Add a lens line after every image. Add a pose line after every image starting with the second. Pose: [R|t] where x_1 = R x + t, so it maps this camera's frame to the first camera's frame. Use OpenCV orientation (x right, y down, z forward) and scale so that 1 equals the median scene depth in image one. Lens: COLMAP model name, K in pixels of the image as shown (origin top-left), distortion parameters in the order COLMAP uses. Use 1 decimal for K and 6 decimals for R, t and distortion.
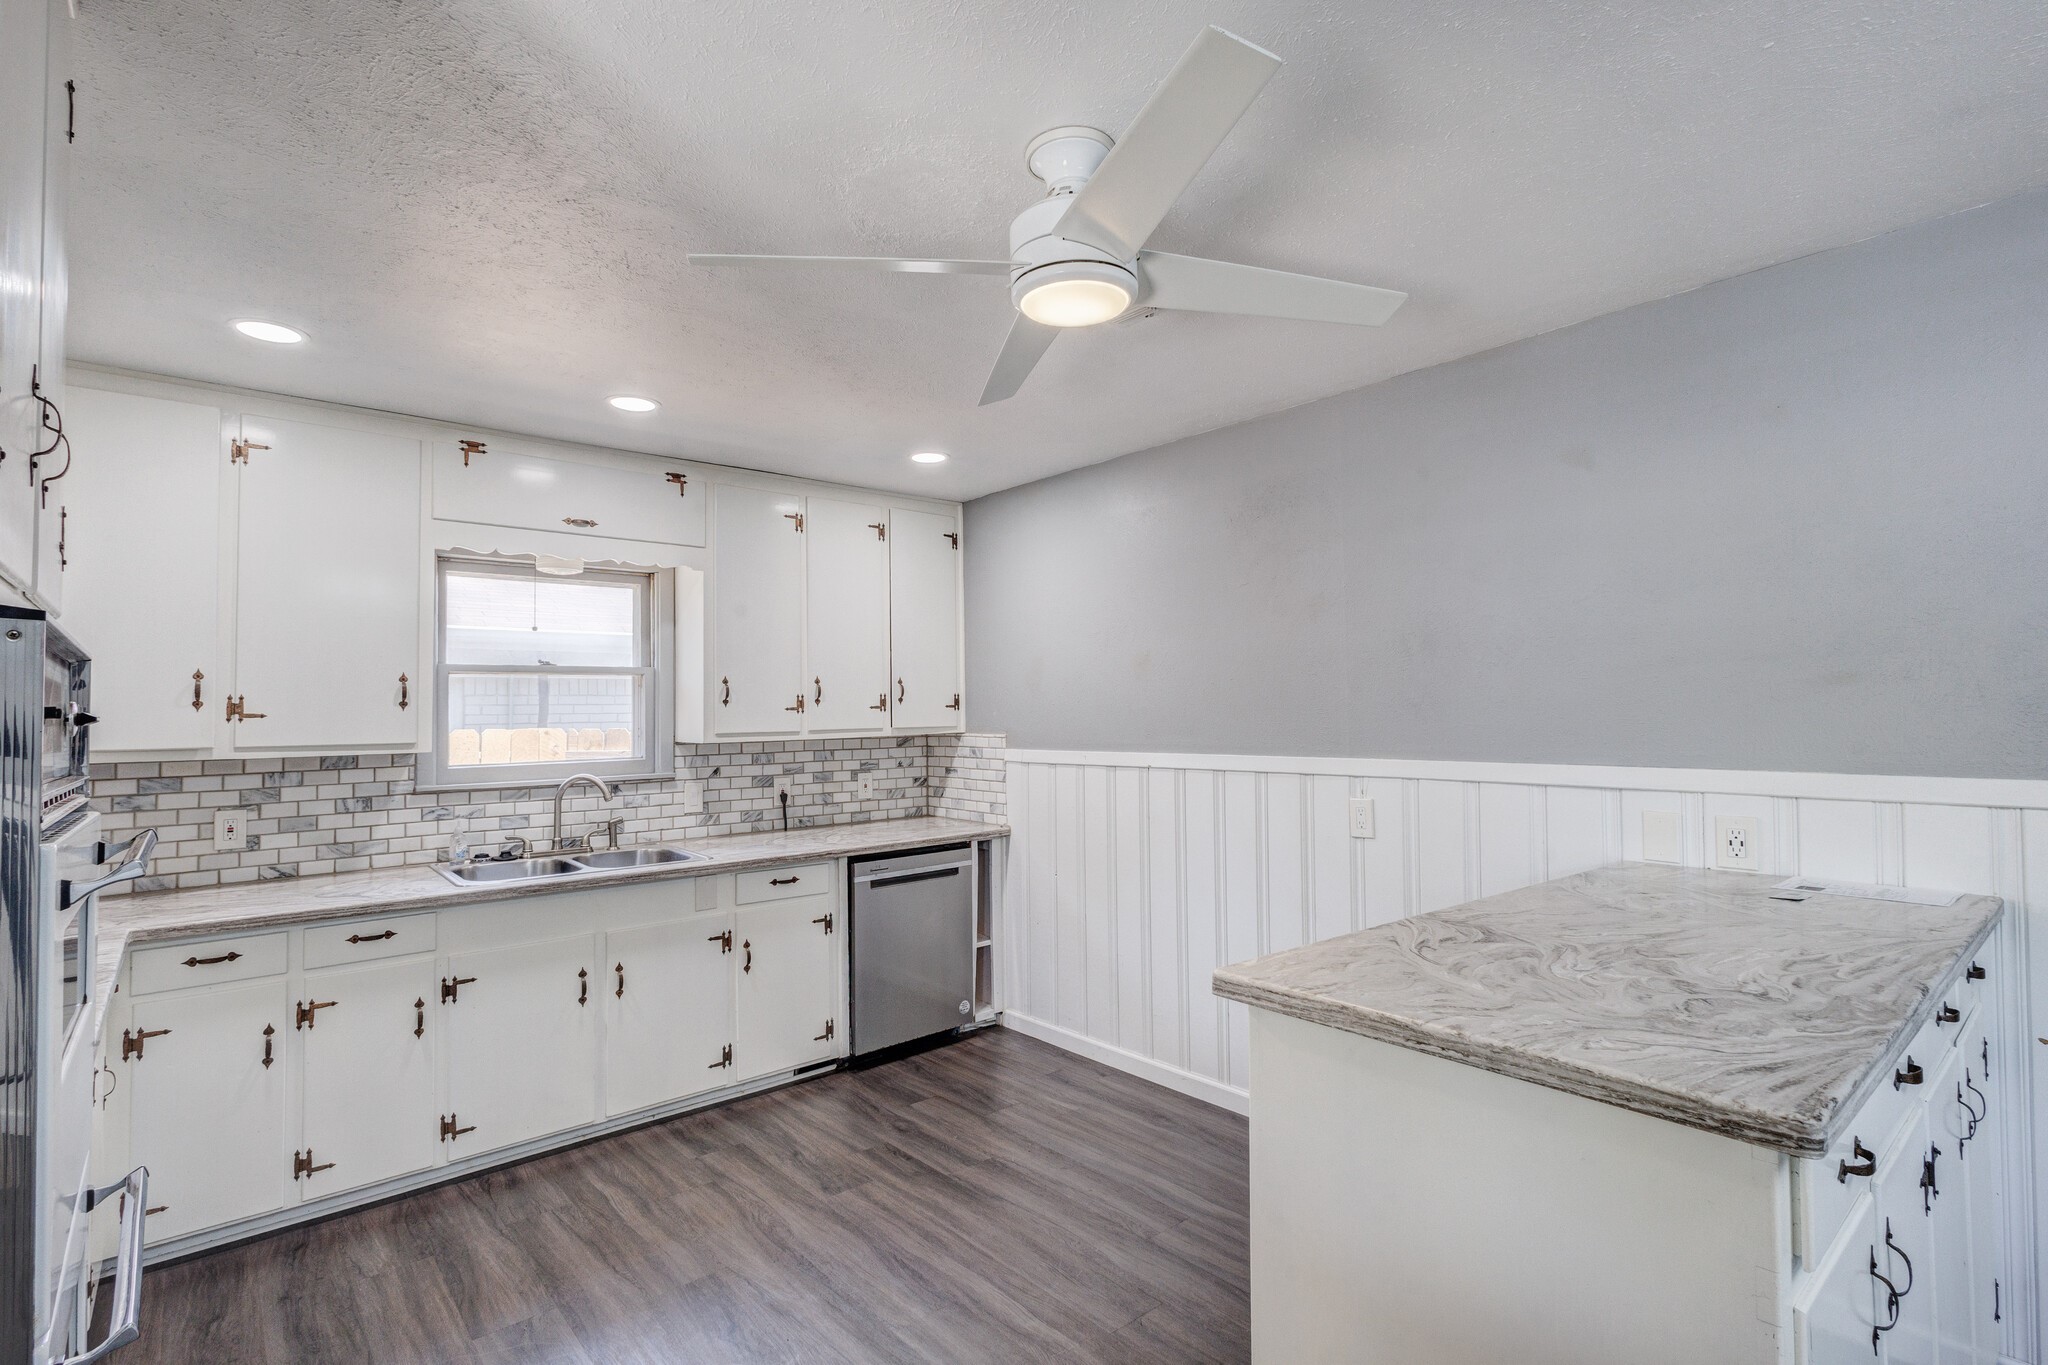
lens RADIAL K [[968.0, 0, 1028.4], [0, 968.0, 681.9], [0, 0, 1]] dist [0.007635, -0.000090]
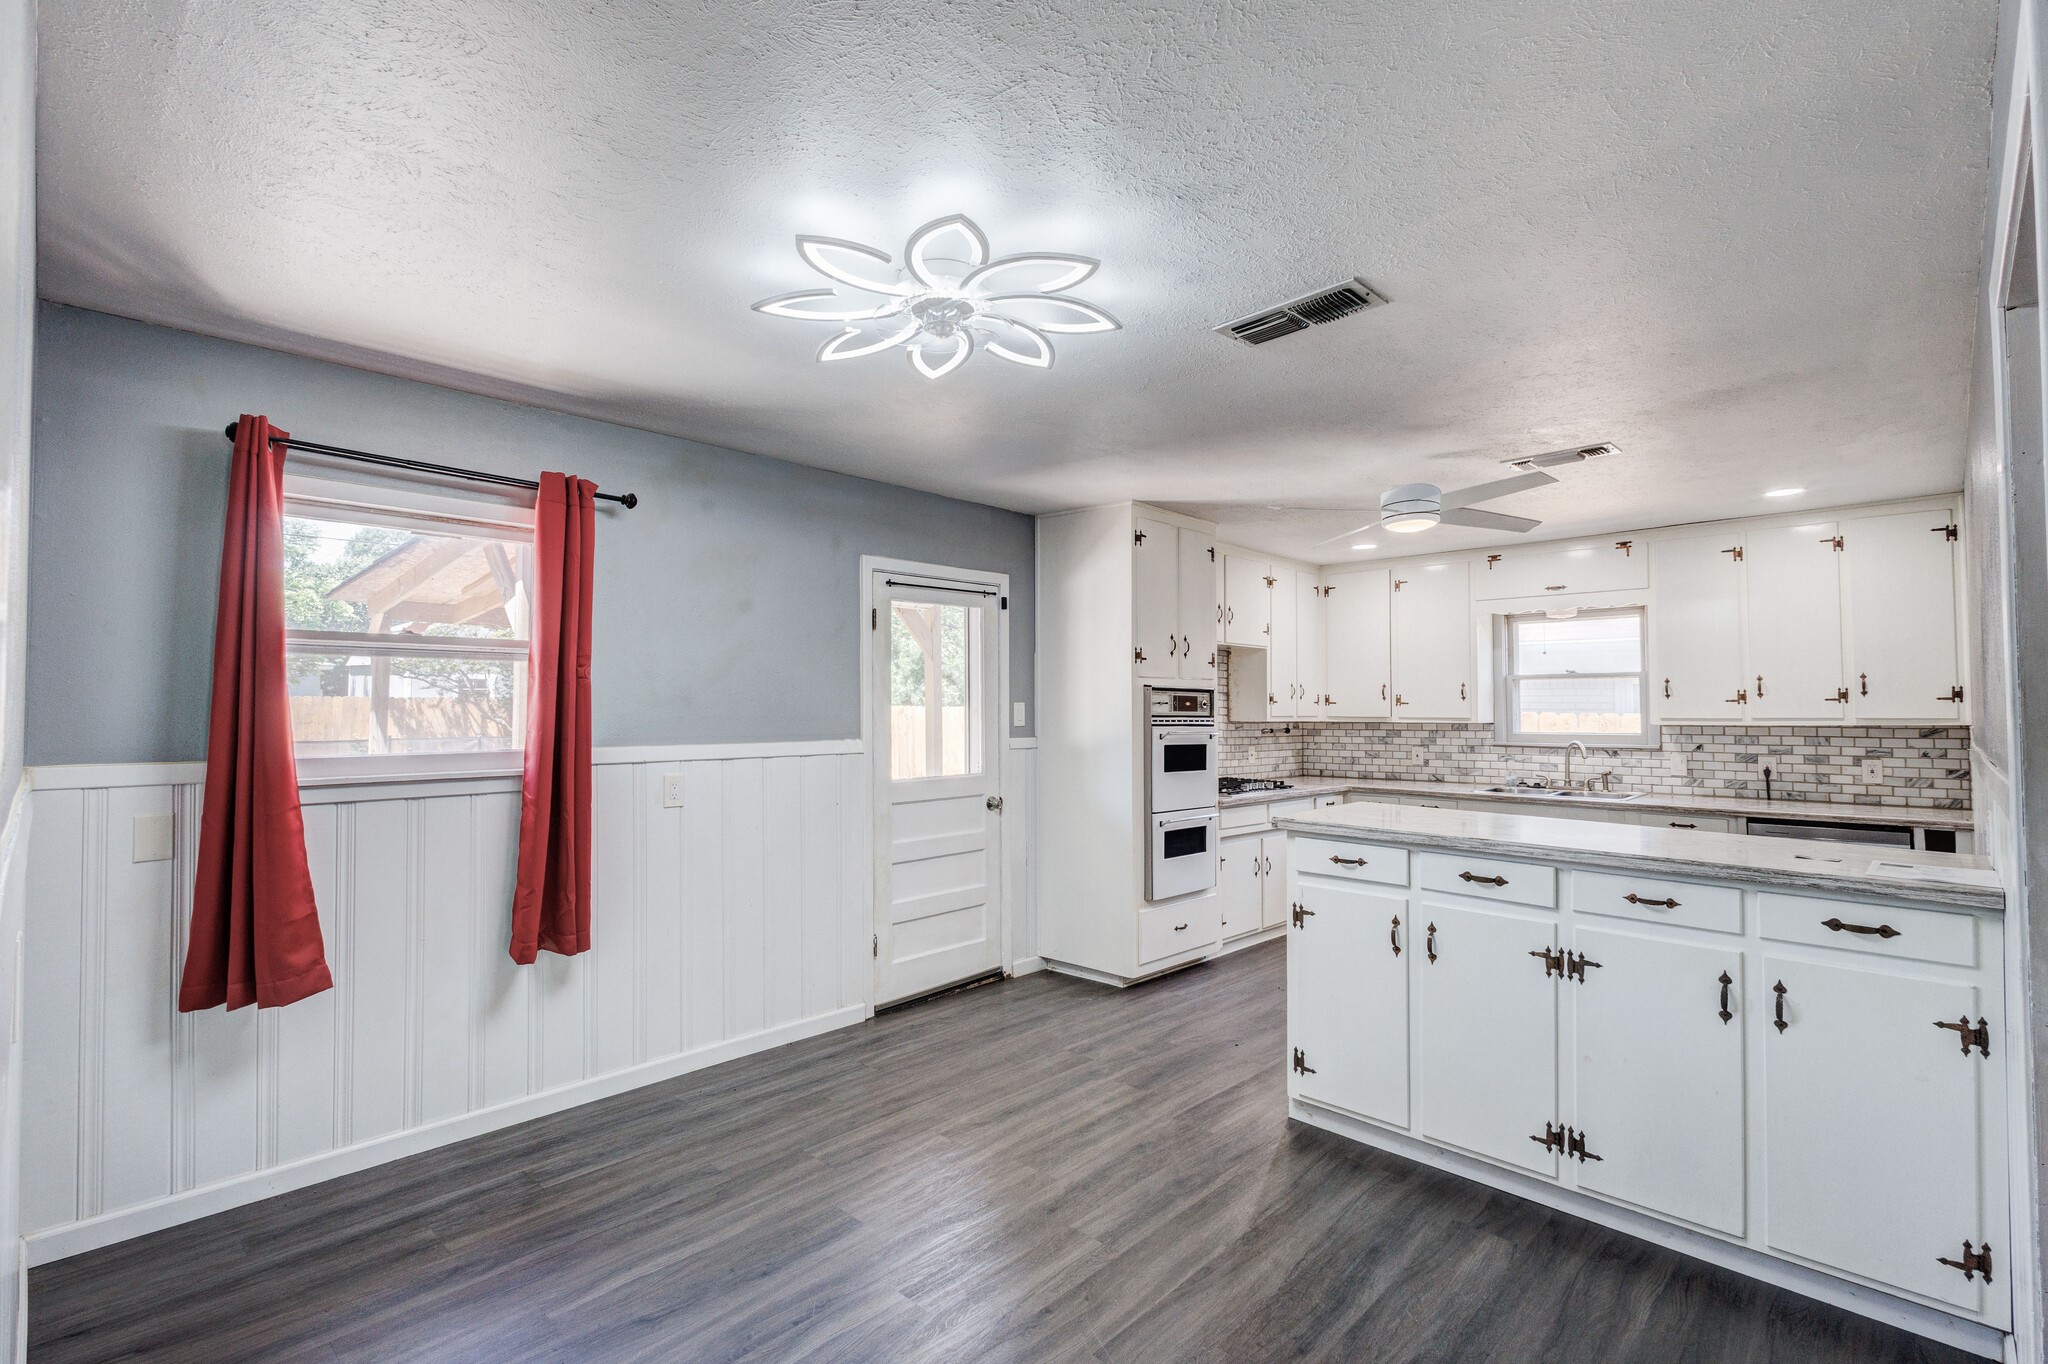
lens RADIAL K [[951.1, 0, 1026.8], [0, 951.1, 679.2], [0, 0, 1]] dist [0.017468, -0.006445]
pose [[0.096016, -0.018245, -0.995213, 0.949108], [0.029388, 0.999448, -0.015487, -0.008749], [0.994946, -0.027760, 0.096499, -0.053029]]
